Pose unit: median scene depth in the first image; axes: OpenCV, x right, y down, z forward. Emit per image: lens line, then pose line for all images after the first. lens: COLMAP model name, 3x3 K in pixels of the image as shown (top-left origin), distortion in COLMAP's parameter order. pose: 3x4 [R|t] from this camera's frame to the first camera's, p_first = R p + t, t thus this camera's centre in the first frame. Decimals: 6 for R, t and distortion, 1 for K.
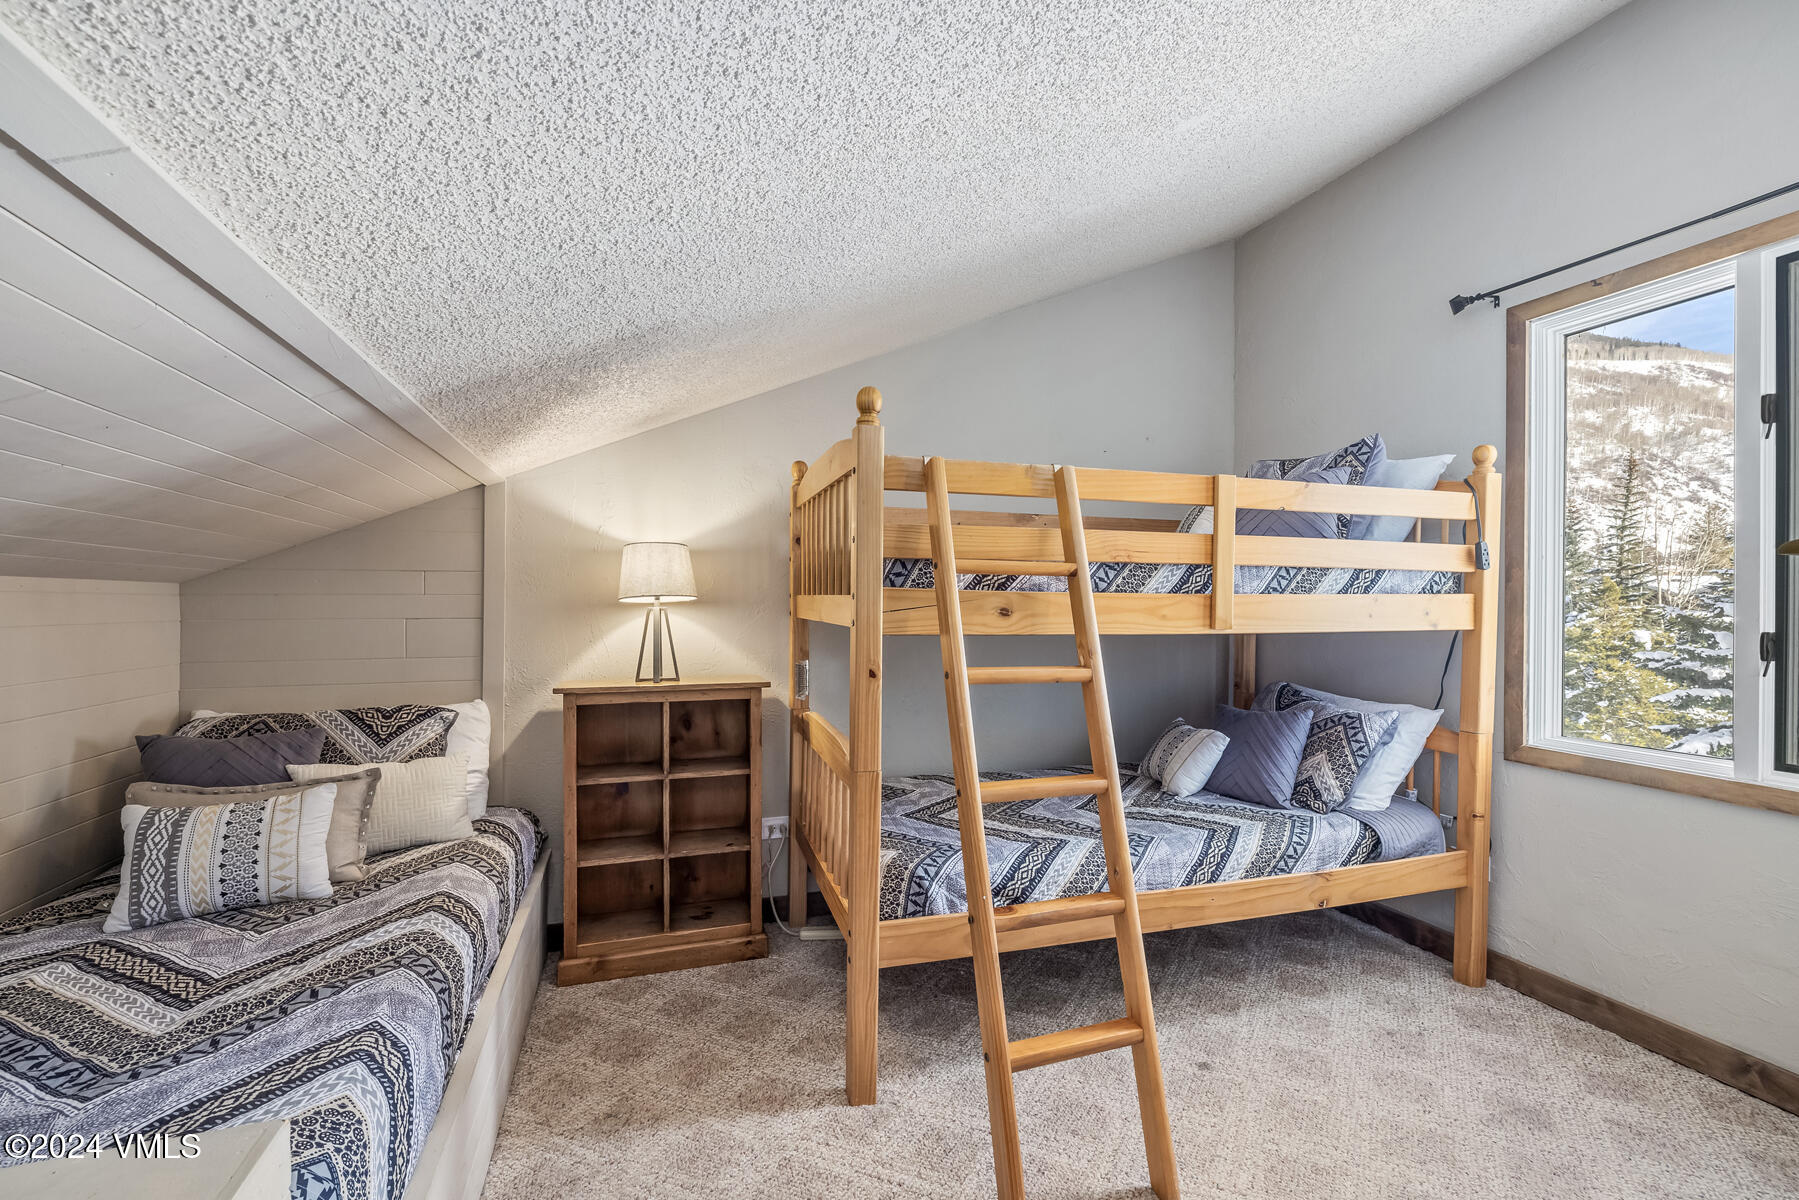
lens RADIAL K [[764.6, 0, 901.9], [0, 764.6, 615.5], [0, 0, 1]] dist [-0.002480, 0.000052]
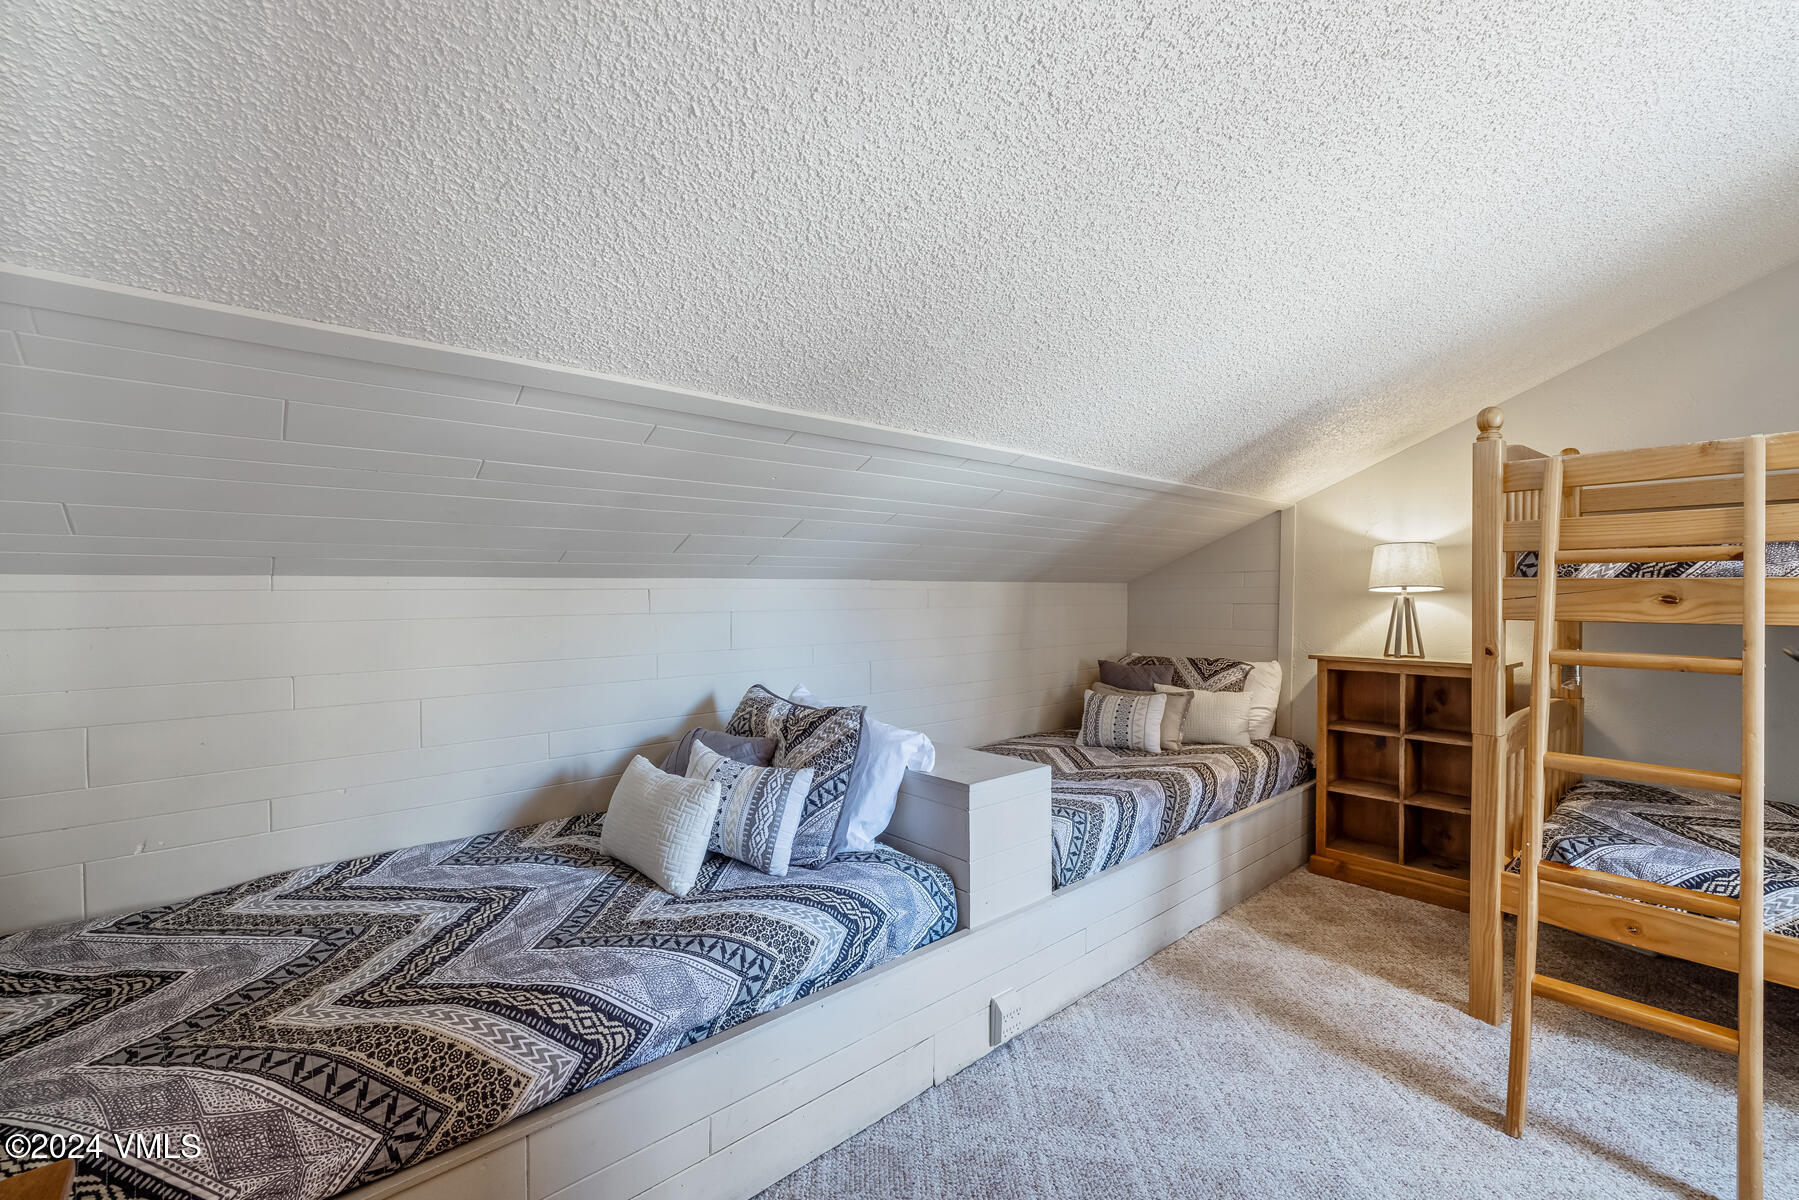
lens RADIAL K [[764.6, 0, 901.2], [0, 764.6, 601.4], [0, 0, 1]] dist [-0.002480, 0.000052]
pose [[0.392814, 0.005963, -0.919599, 0.558970], [-0.012014, 0.999927, 0.001352, 0.007155], [0.919540, 0.010517, 0.392857, -0.235154]]
